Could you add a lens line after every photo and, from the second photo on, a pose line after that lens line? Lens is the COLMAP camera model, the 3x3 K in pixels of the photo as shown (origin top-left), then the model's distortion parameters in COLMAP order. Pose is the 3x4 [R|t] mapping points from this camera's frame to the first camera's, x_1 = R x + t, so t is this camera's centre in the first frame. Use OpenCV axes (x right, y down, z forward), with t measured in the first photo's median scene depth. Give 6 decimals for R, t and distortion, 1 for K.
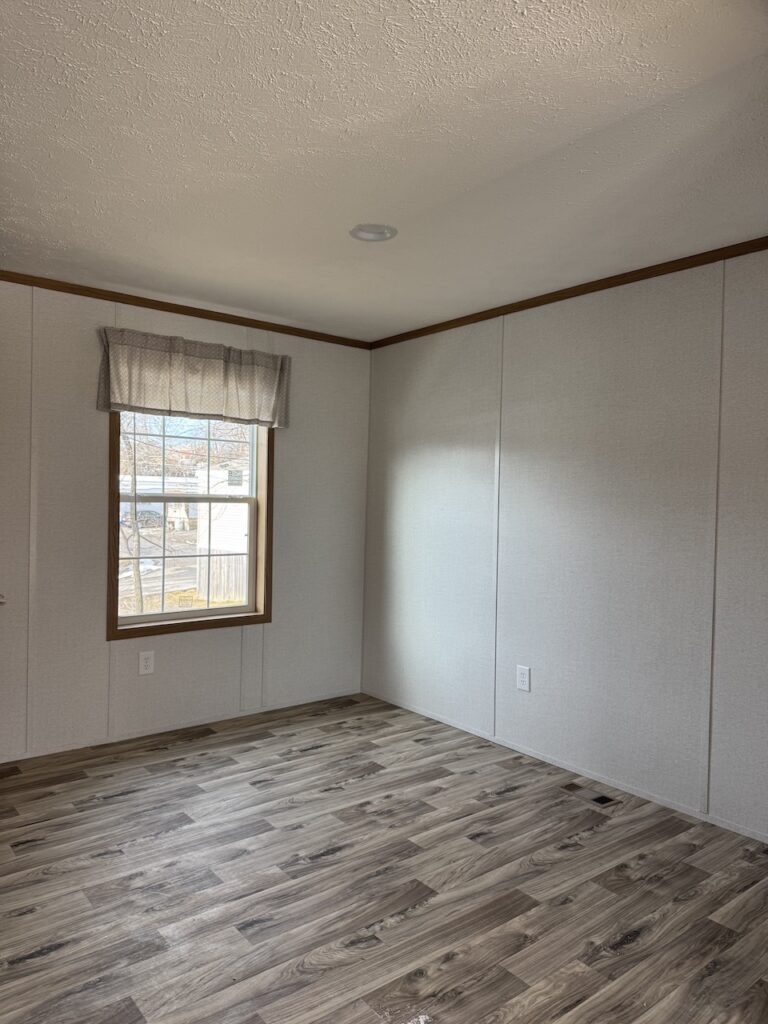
lens RADIAL K [[709.1, 0, 384.0], [0, 709.1, 512.0], [0, 0, 1]] dist [0.006077, -0.000890]
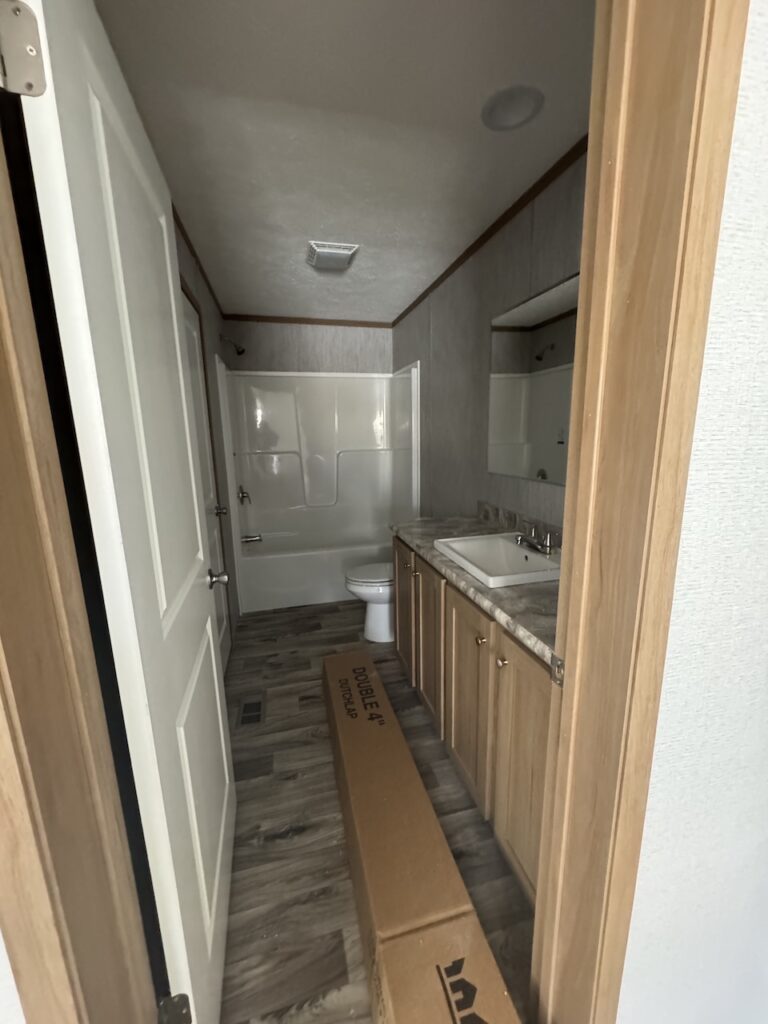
lens RADIAL K [[412.1, 0, 384.0], [0, 412.1, 512.0], [0, 0, 1]] dist [0.001081, 0.000090]
pose [[0.923118, 0.035554, -0.382869, 0.506472], [0.027875, 0.986909, 0.158853, -0.001715], [0.383505, -0.157312, 0.910042, 0.384918]]
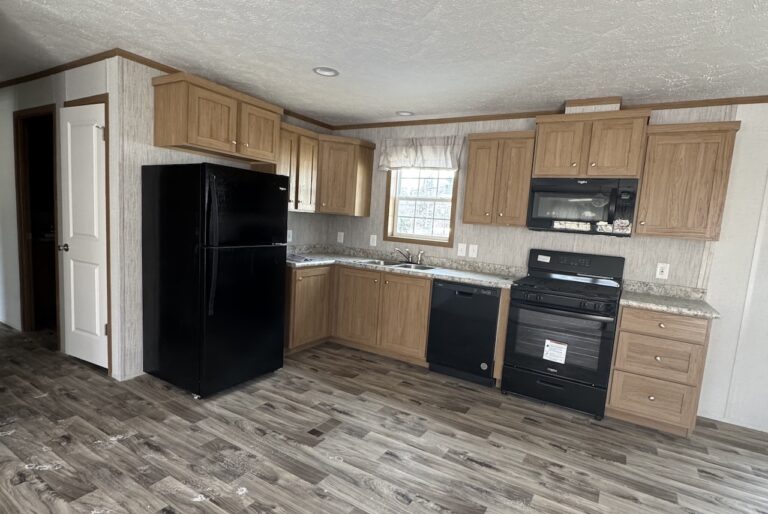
lens RADIAL K [[408.8, 0, 384.0], [0, 408.8, 257.0], [0, 0, 1]] dist [0.003651, 0.001572]
pose [[0.374963, 0.099663, -0.921667, 0.532837], [-0.085178, 0.993703, 0.072799, -0.001784], [0.923118, 0.051209, 0.381090, 0.405012]]
